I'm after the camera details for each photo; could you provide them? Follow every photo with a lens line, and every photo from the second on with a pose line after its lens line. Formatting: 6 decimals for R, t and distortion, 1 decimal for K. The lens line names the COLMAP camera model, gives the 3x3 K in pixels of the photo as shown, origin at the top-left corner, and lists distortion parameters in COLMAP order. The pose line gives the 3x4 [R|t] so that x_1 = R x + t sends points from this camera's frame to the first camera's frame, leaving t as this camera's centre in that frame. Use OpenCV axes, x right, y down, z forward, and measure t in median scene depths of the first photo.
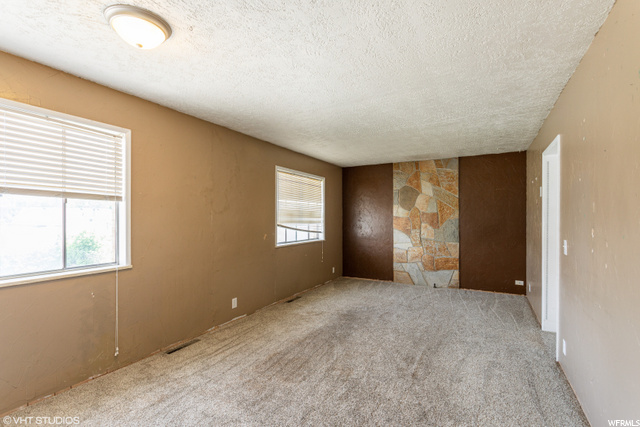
lens RADIAL K [[307.0, 0, 320.0], [0, 307.0, 213.5], [0, 0, 1]] dist [-0.000268, -0.000361]
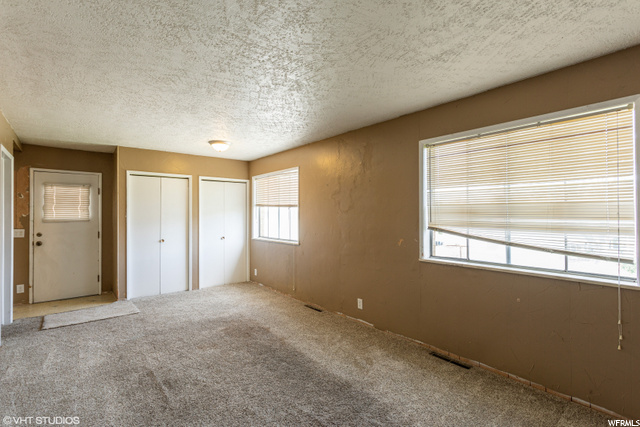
lens RADIAL K [[307.0, 0, 320.0], [0, 307.0, 213.5], [0, 0, 1]] dist [-0.000268, -0.000361]
pose [[-0.378554, -0.010909, -0.925515, 0.600546], [0.005523, 0.999886, -0.014044, 0.015041], [0.925563, -0.010428, -0.378450, 1.111537]]
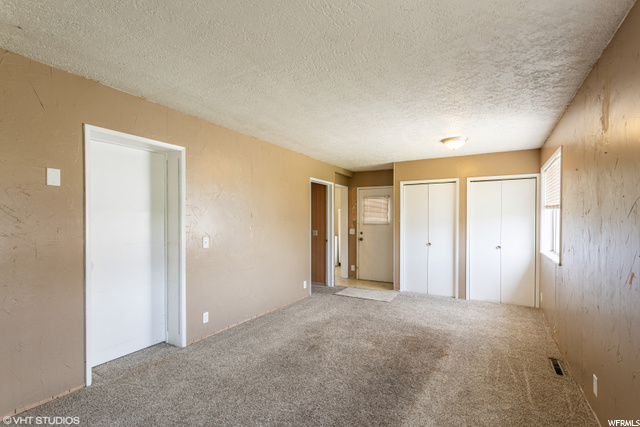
lens RADIAL K [[311.8, 0, 318.4], [0, 311.8, 225.5], [0, 0, 1]] dist [0.000441, -0.000048]
pose [[-0.999025, -0.011782, 0.042546, 0.149570], [-0.011359, 0.999884, 0.010158, 0.016609], [-0.042661, 0.009665, -0.999043, 1.375126]]
